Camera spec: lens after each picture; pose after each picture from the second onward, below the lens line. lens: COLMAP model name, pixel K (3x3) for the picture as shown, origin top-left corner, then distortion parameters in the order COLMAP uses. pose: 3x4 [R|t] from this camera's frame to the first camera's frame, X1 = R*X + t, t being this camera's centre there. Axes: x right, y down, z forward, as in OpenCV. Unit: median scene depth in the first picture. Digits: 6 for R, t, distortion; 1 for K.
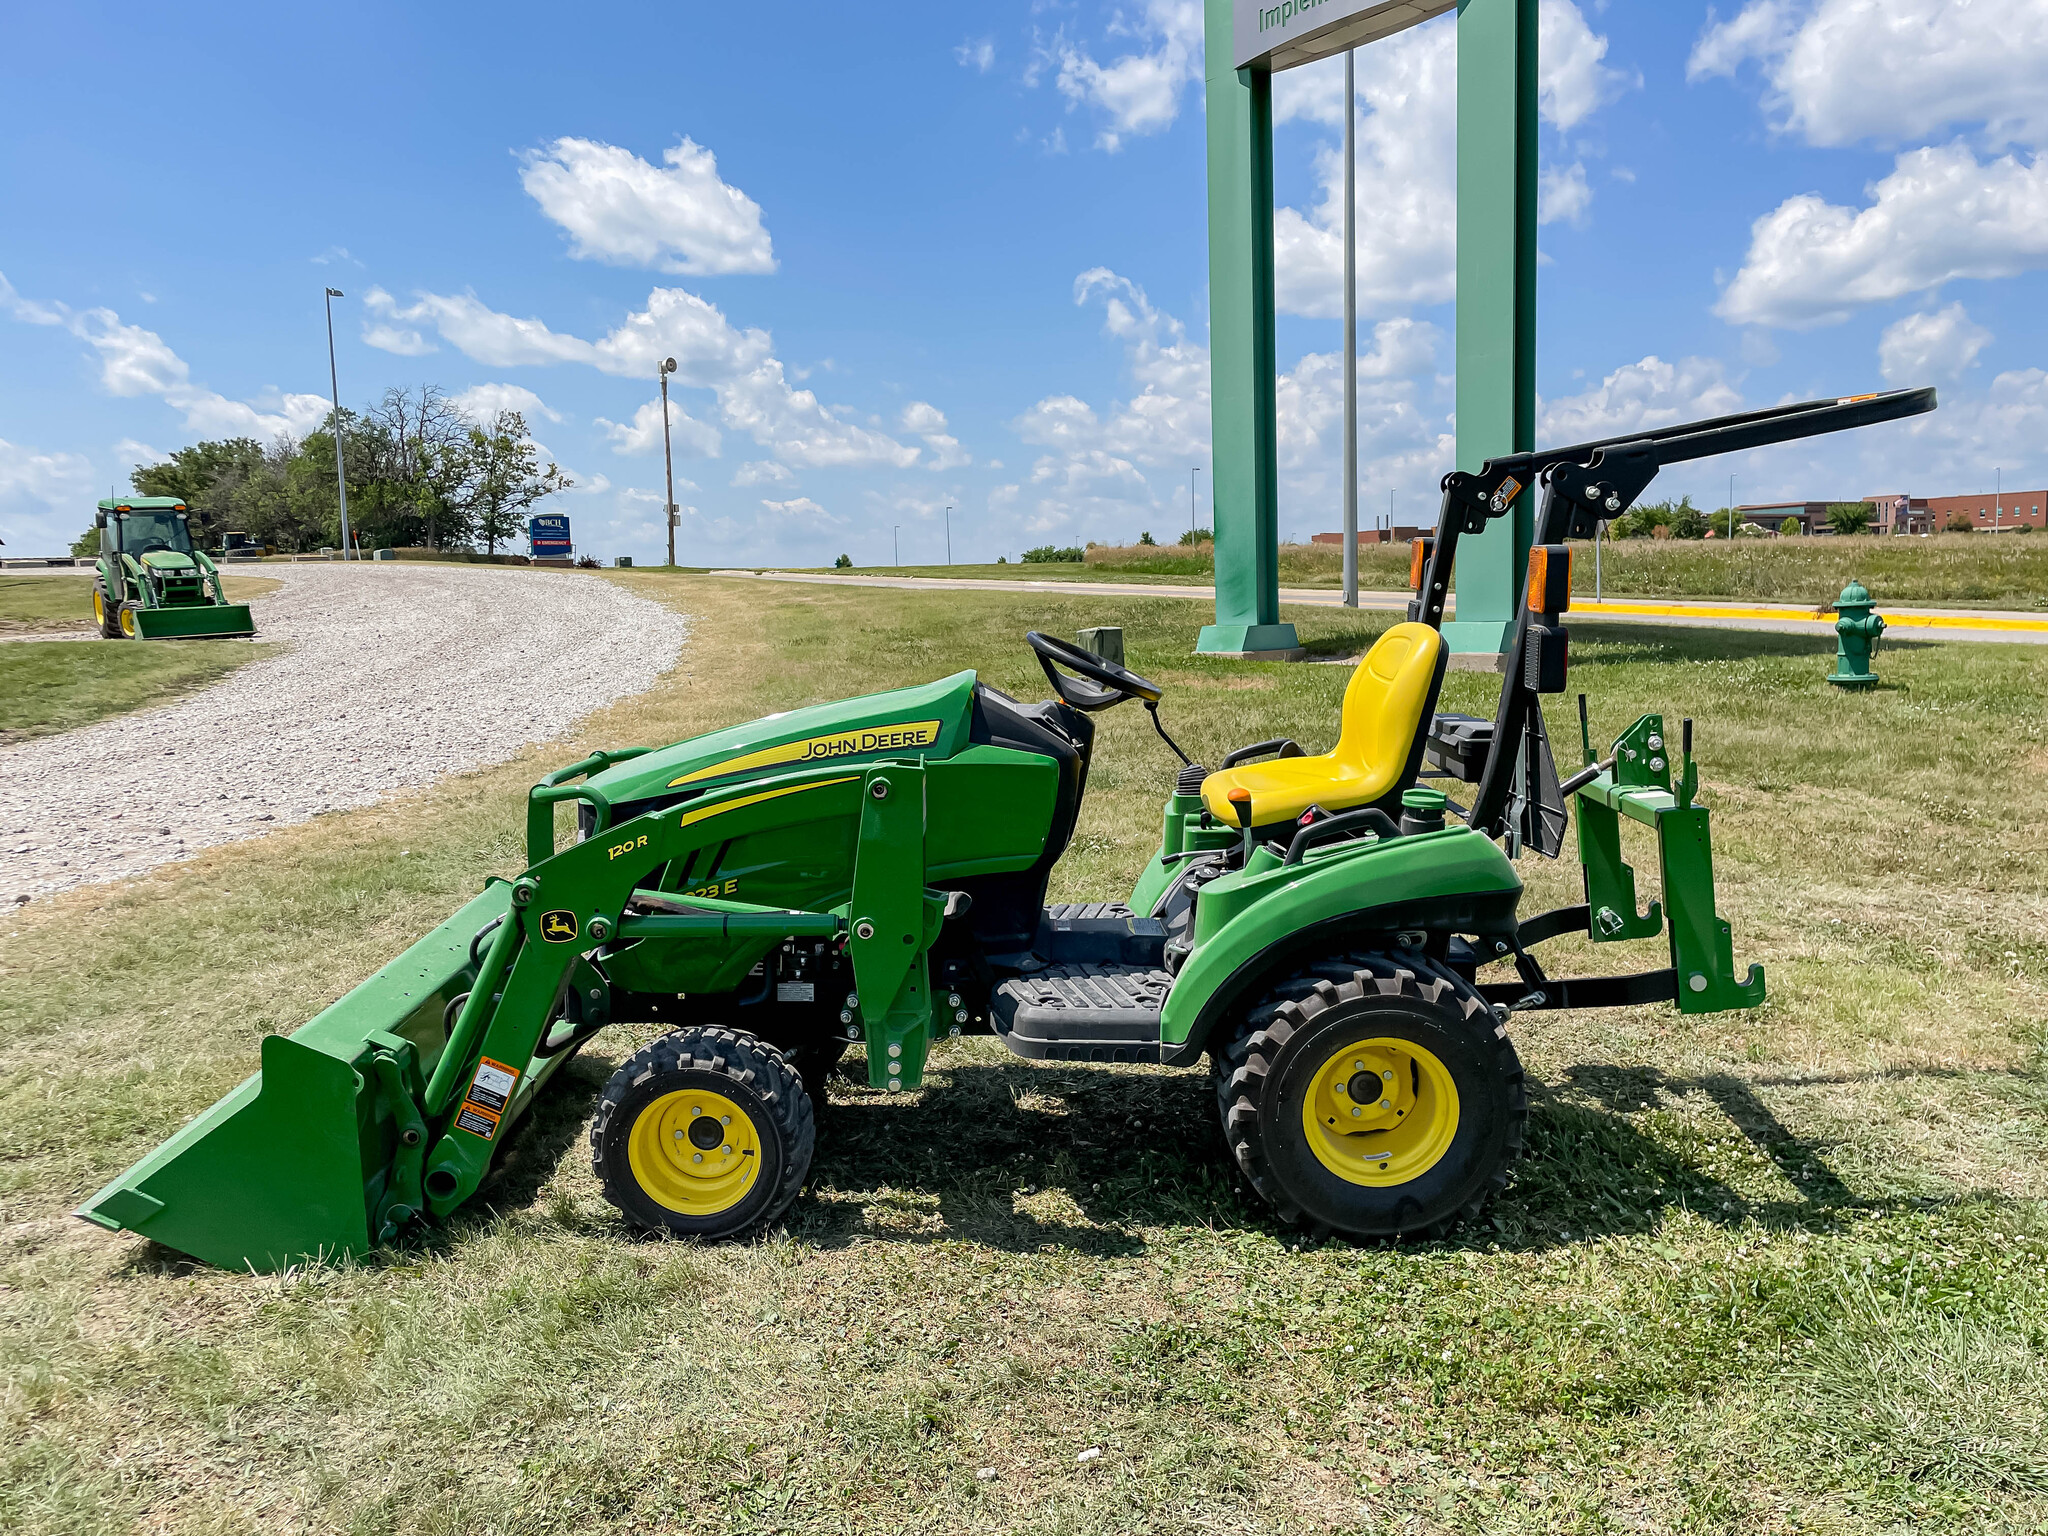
lens RADIAL K [[1565.9, 0, 1024.0], [0, 1565.9, 768.0], [0, 0, 1]] dist [0.099881, -0.131230]
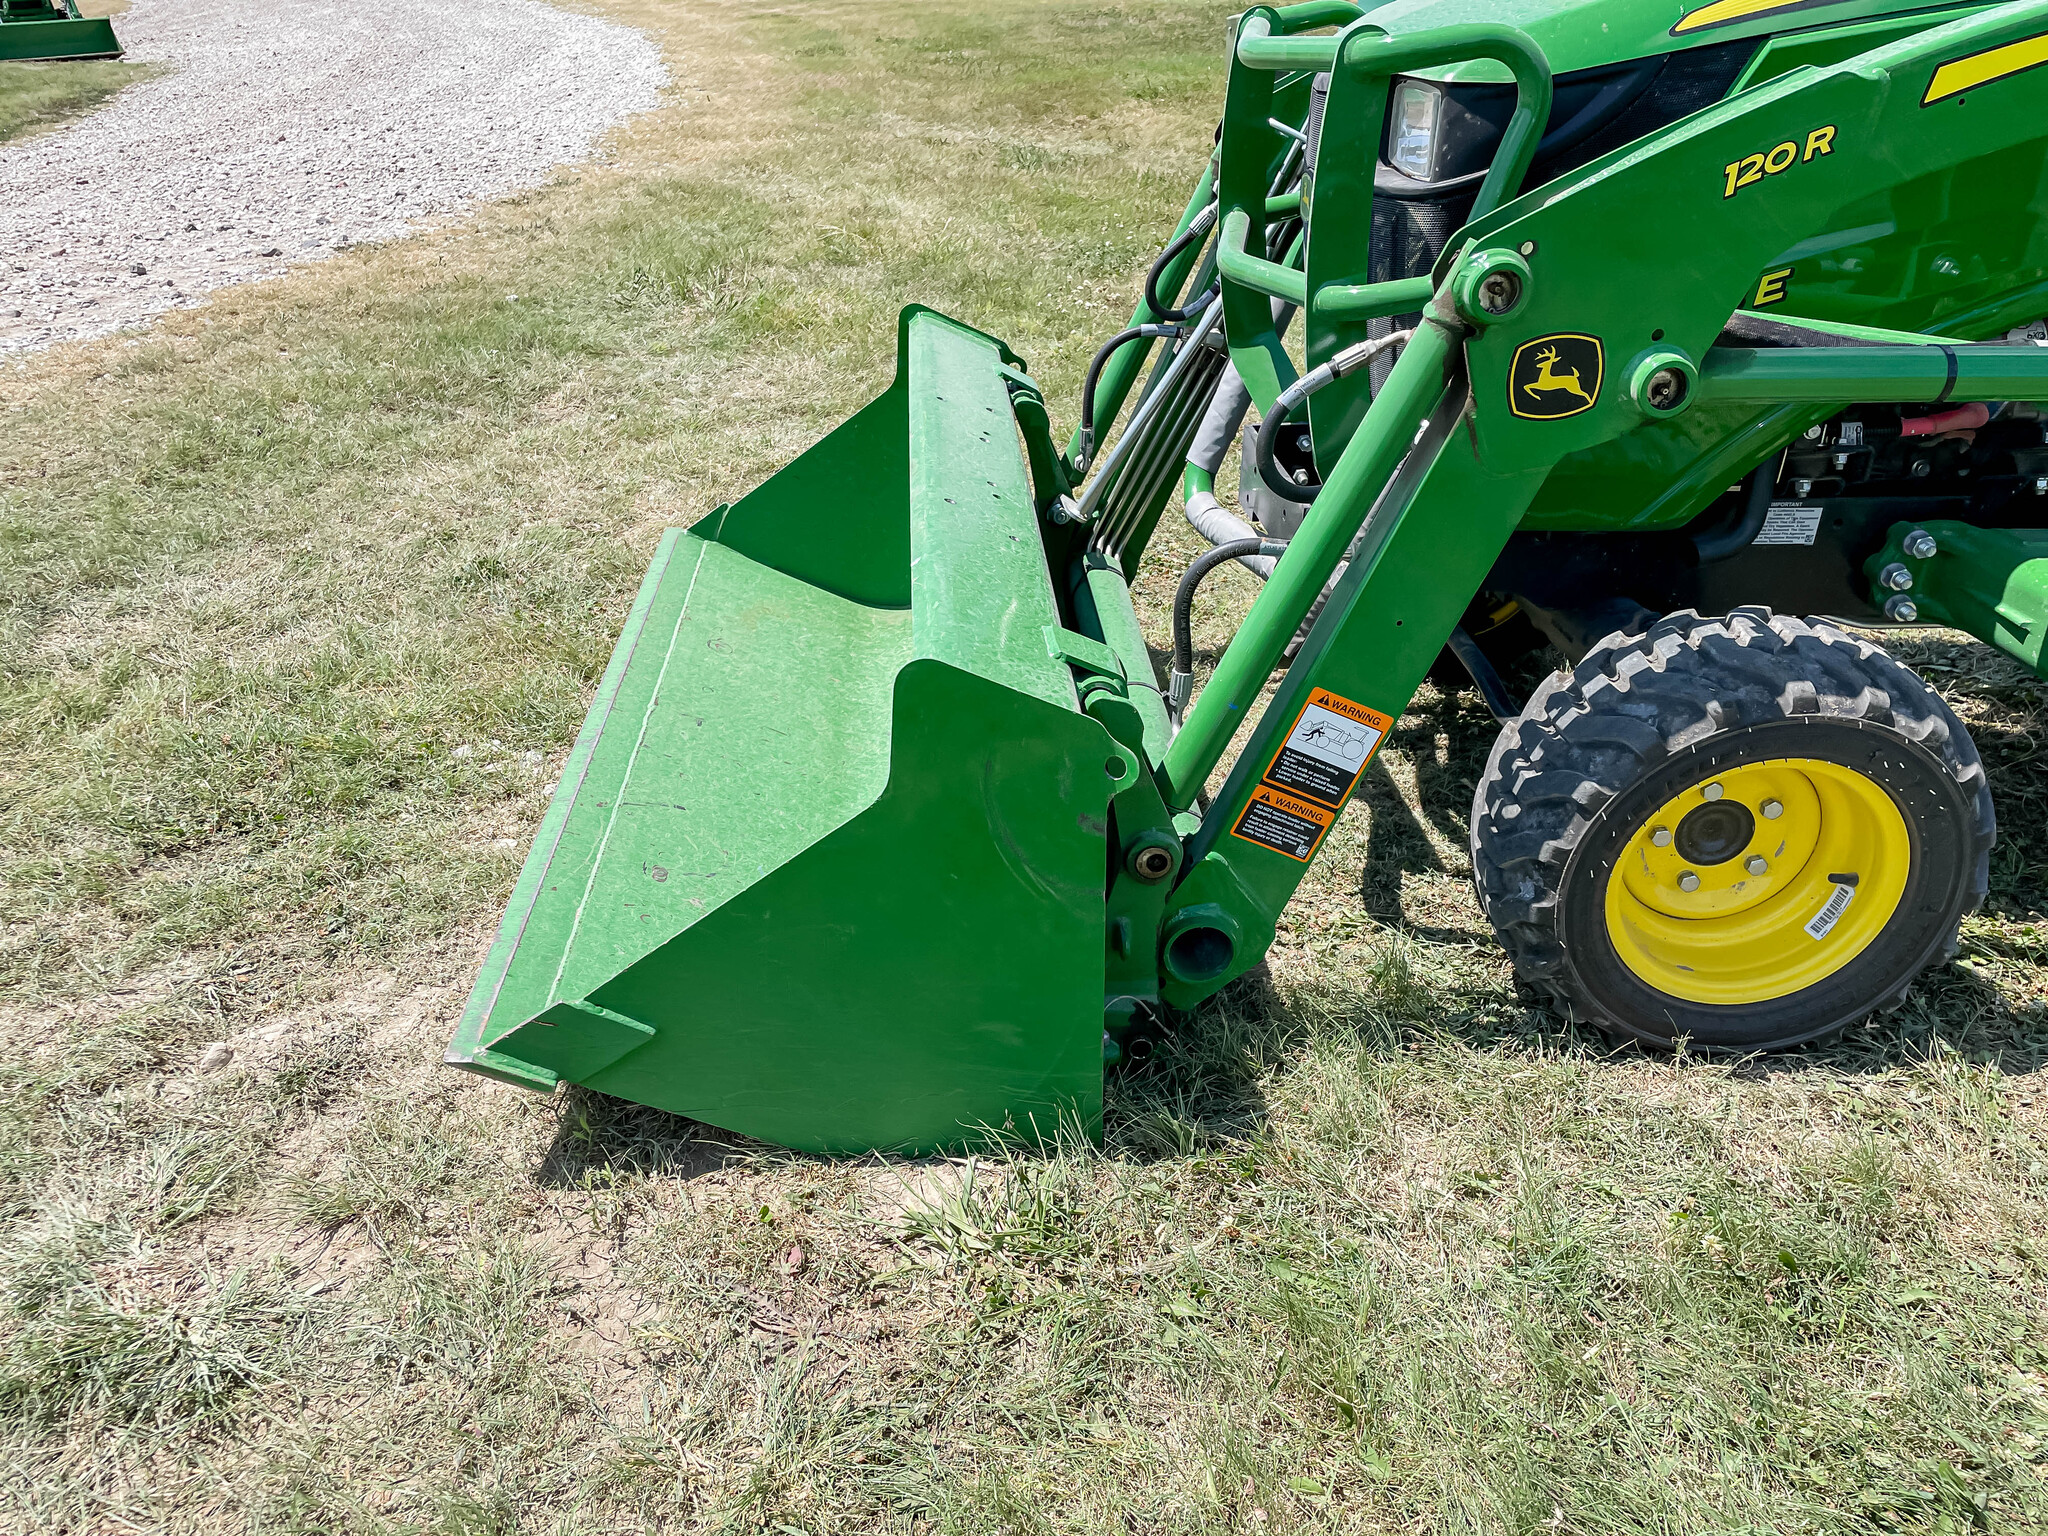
lens RADIAL K [[1574.6, 0, 996.4], [0, 1574.6, 758.2], [0, 0, 1]] dist [0.062517, -0.085746]
pose [[0.999323, -0.013445, 0.034260, -0.415056], [0.002175, 0.950834, 0.309695, 0.062270], [-0.036740, -0.309410, 0.950219, 0.550219]]
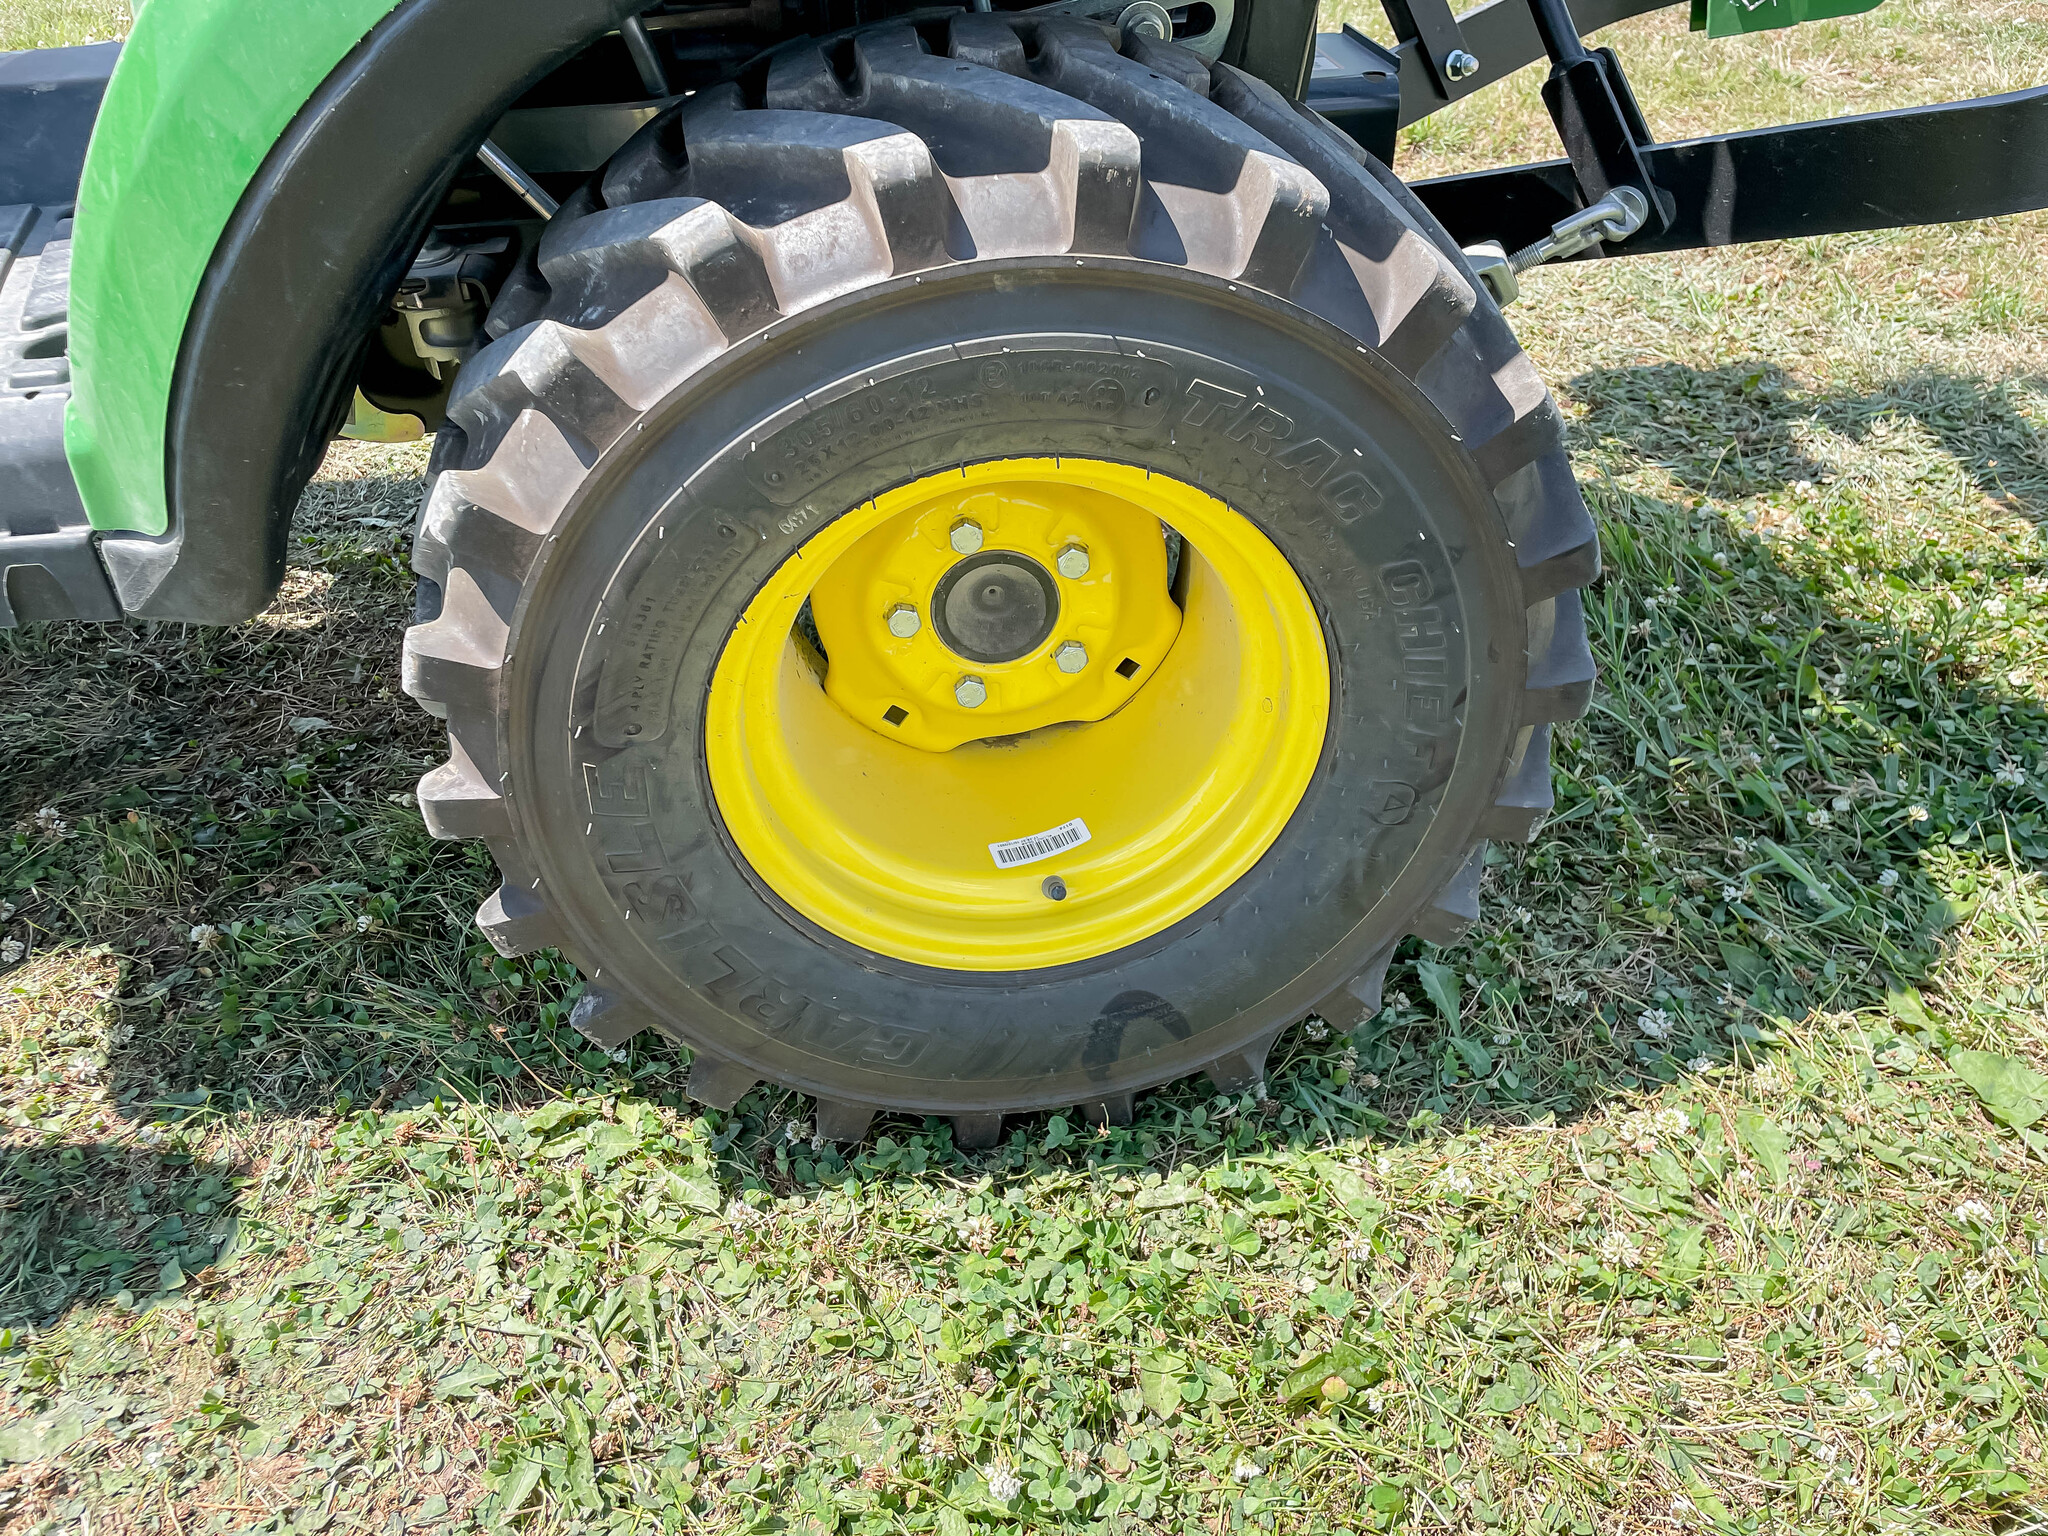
lens RADIAL K [[1587.3, 0, 1030.0], [0, 1587.3, 741.4], [0, 0, 1]] dist [0.086561, -0.131427]
pose [[0.992944, -0.093499, 0.072938, 0.194644], [0.052944, 0.899912, 0.432846, 0.101617], [-0.106108, -0.425930, 0.898513, 0.722380]]
